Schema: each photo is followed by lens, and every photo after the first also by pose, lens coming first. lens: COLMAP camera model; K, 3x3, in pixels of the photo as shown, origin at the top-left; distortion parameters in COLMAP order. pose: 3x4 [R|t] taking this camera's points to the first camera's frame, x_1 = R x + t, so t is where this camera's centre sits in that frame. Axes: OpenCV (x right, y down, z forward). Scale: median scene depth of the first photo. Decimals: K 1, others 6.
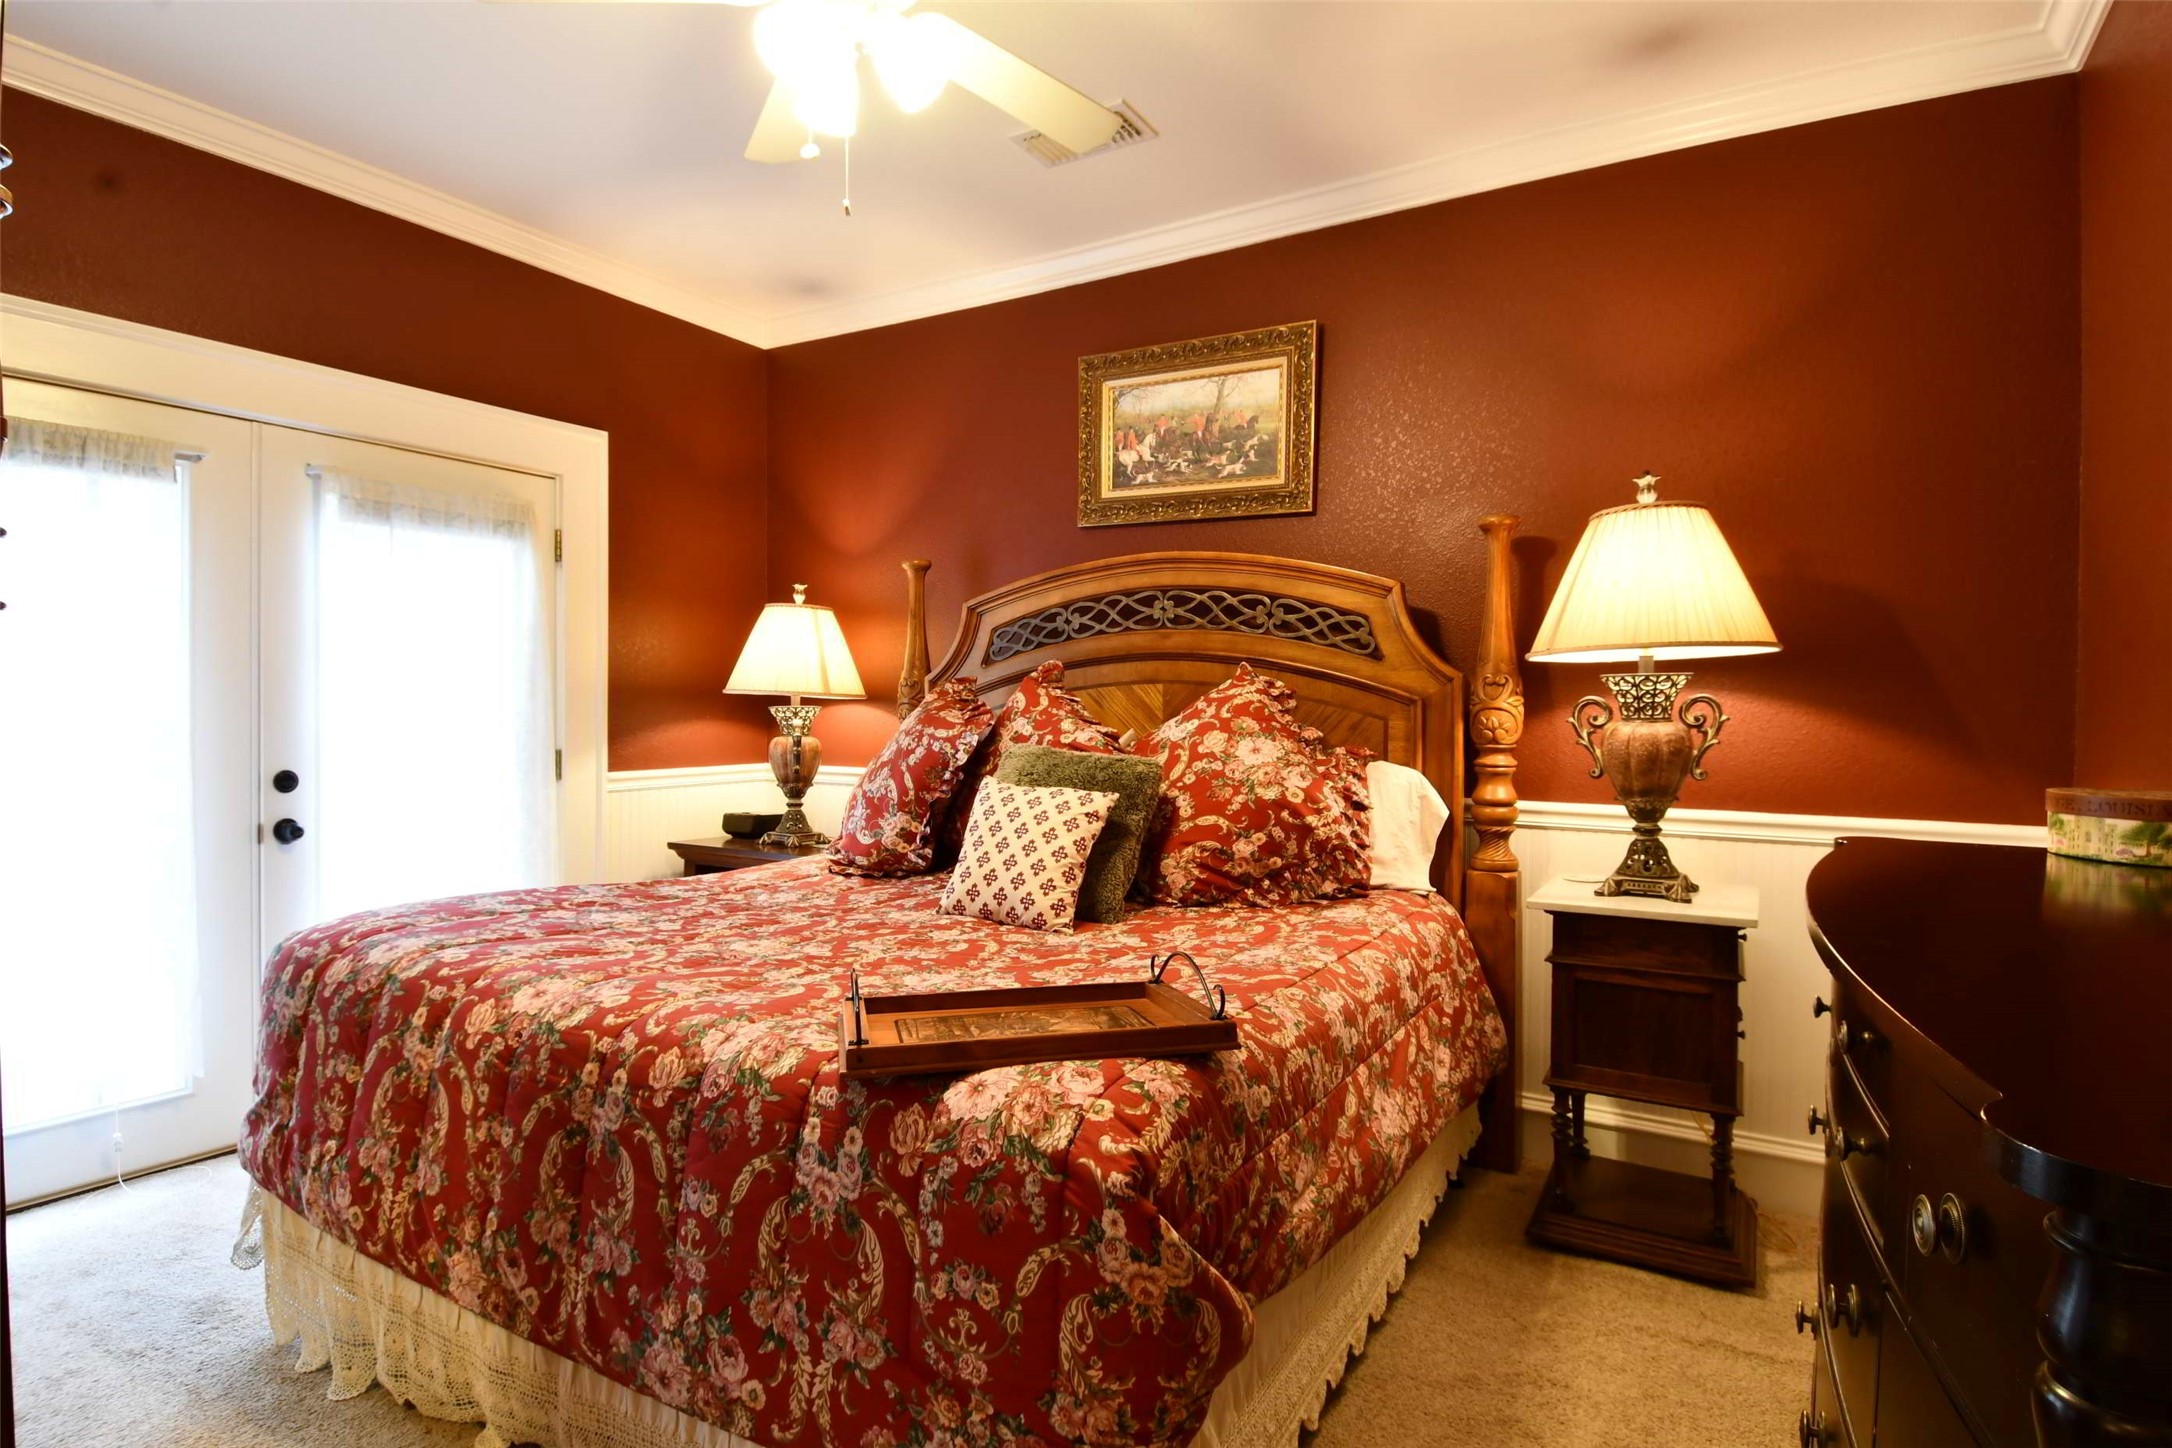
lens RADIAL K [[1125.7, 0, 1084.2], [0, 1125.7, 728.0], [0, 0, 1]] dist [0.052122, -0.060393]
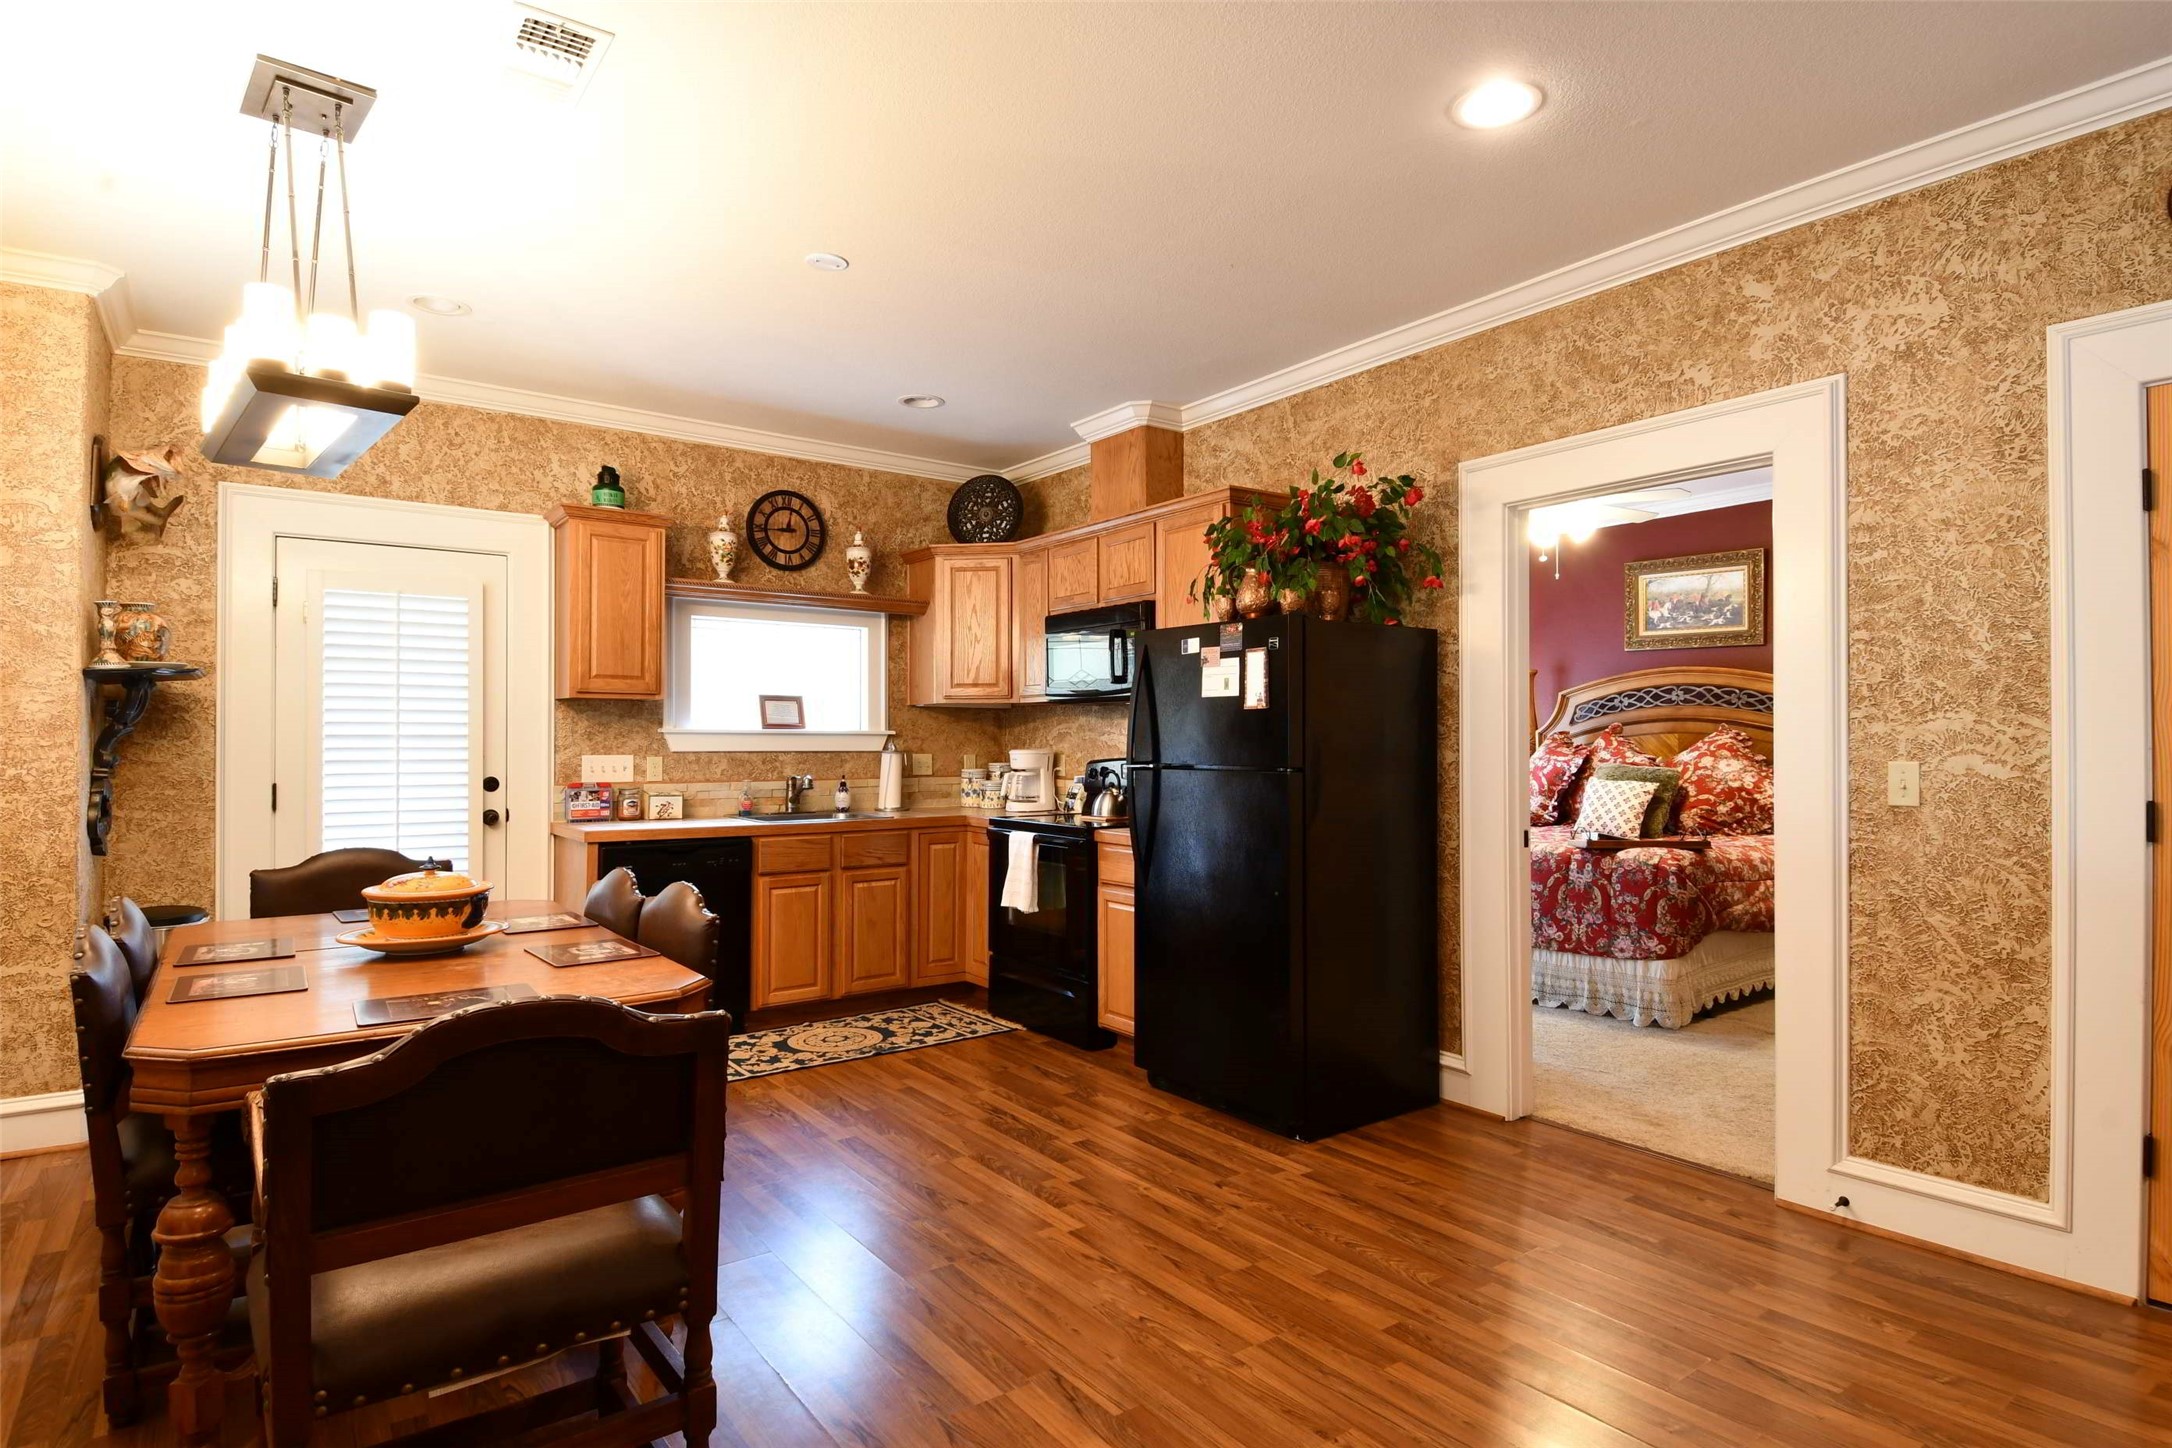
lens RADIAL K [[1125.7, 0, 1084.2], [0, 1125.7, 728.0], [0, 0, 1]] dist [0.052122, -0.060393]
pose [[0.920699, -0.013387, -0.390044, -0.132930], [-0.000719, 0.999352, -0.035996, 0.027536], [0.390273, 0.033421, 0.920093, -1.477748]]
